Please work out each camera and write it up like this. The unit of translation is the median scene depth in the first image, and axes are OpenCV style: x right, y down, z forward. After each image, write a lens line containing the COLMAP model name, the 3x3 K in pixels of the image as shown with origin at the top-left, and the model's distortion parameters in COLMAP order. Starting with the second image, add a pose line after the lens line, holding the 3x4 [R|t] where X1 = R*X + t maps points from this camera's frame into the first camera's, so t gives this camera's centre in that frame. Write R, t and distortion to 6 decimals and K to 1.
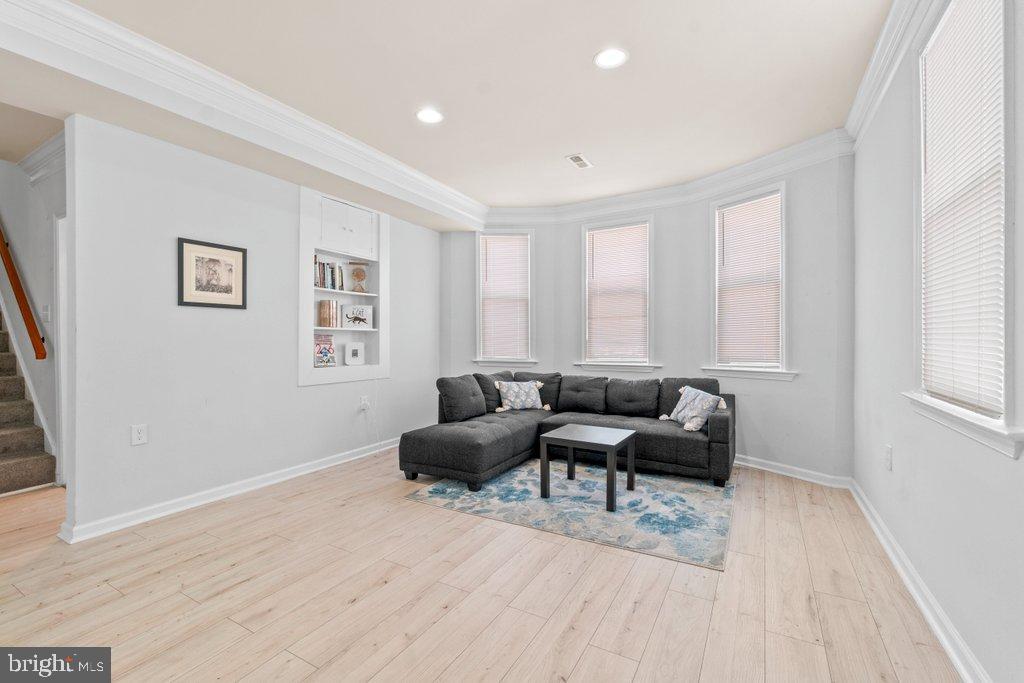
lens RADIAL K [[437.5, 0, 512.0], [0, 437.5, 341.5], [0, 0, 1]] dist [-0.001513, -0.000175]
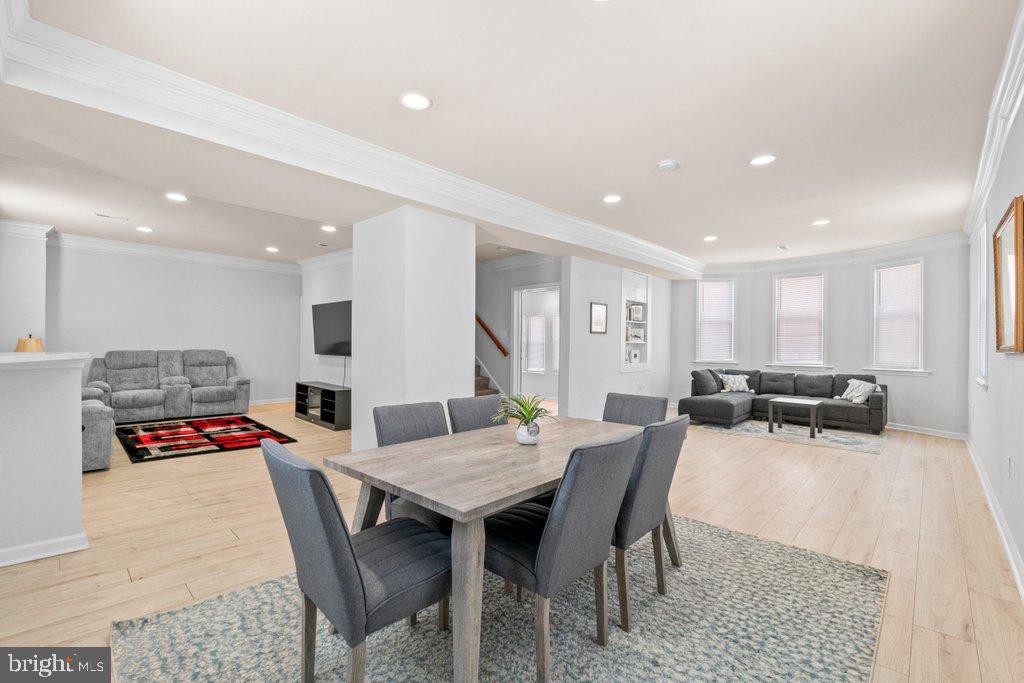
lens RADIAL K [[445.3, 0, 509.4], [0, 445.3, 345.4], [0, 0, 1]] dist [-0.003030, 0.000633]
pose [[0.970922, 0.009311, -0.239215, -0.426092], [-0.008877, 0.999956, 0.002889, -0.016721], [0.239232, -0.000682, 0.970962, -0.869551]]
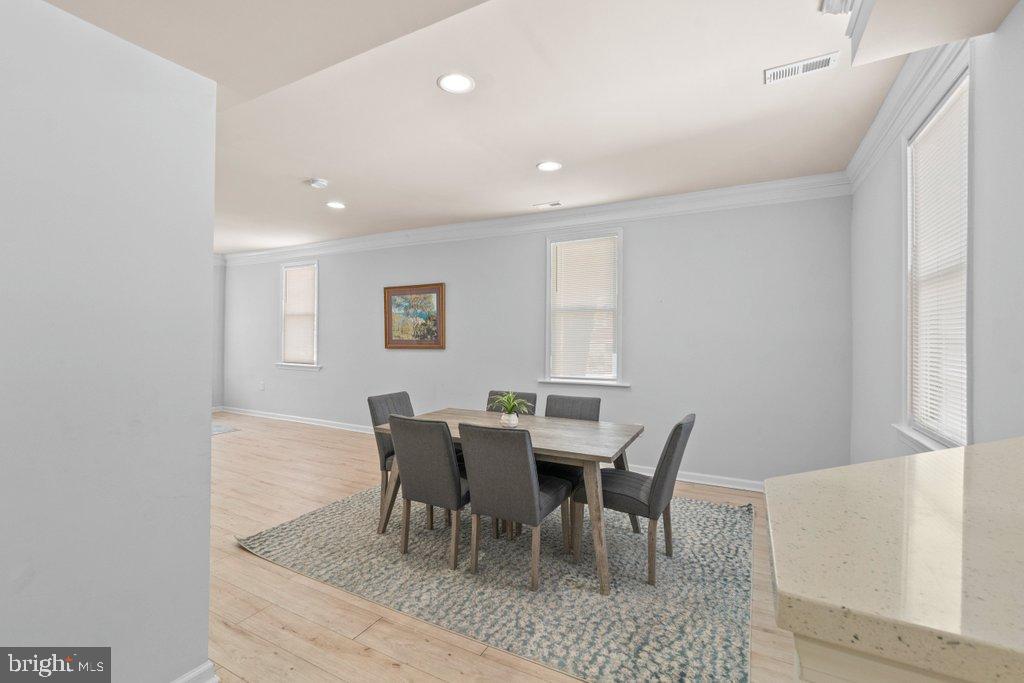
lens RADIAL K [[449.8, 0, 505.2], [0, 449.8, 335.9], [0, 0, 1]] dist [-0.001457, -0.000256]
pose [[-0.022982, 0.001509, 0.999735, -1.262177], [-0.006827, 0.999975, -0.001666, -0.048936], [-0.999713, -0.006863, -0.022971, -0.337755]]
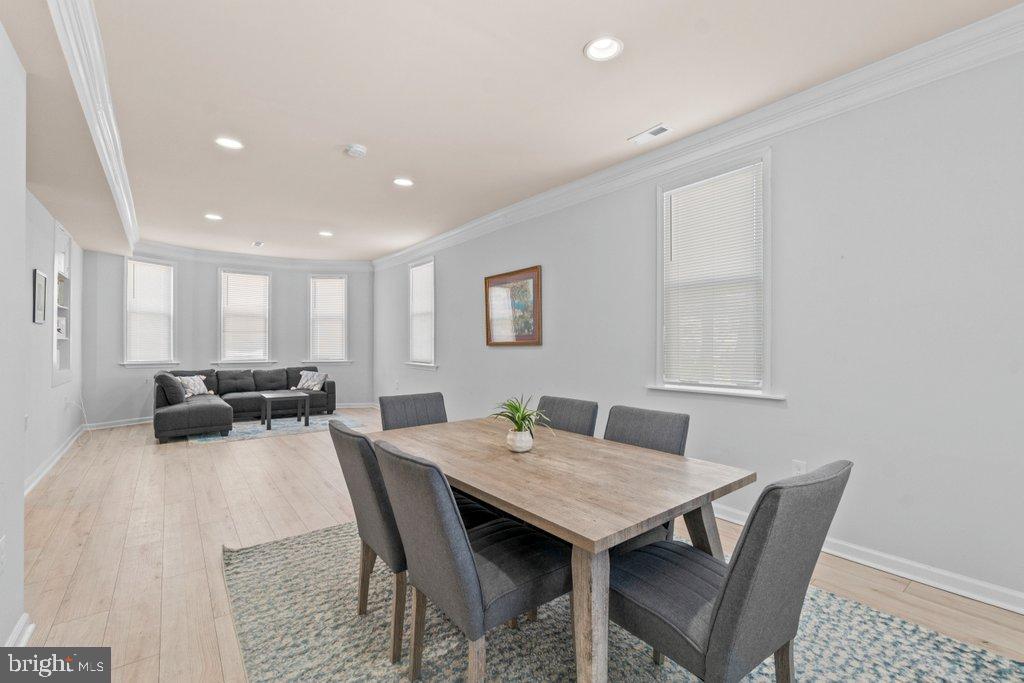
lens RADIAL K [[445.3, 0, 509.4], [0, 445.3, 345.4], [0, 0, 1]] dist [-0.003030, 0.000633]
pose [[0.386652, -0.002810, 0.922221, -0.966748], [-0.001188, 0.999993, 0.003545, -0.015190], [-0.922225, -0.002466, 0.386646, -0.535588]]
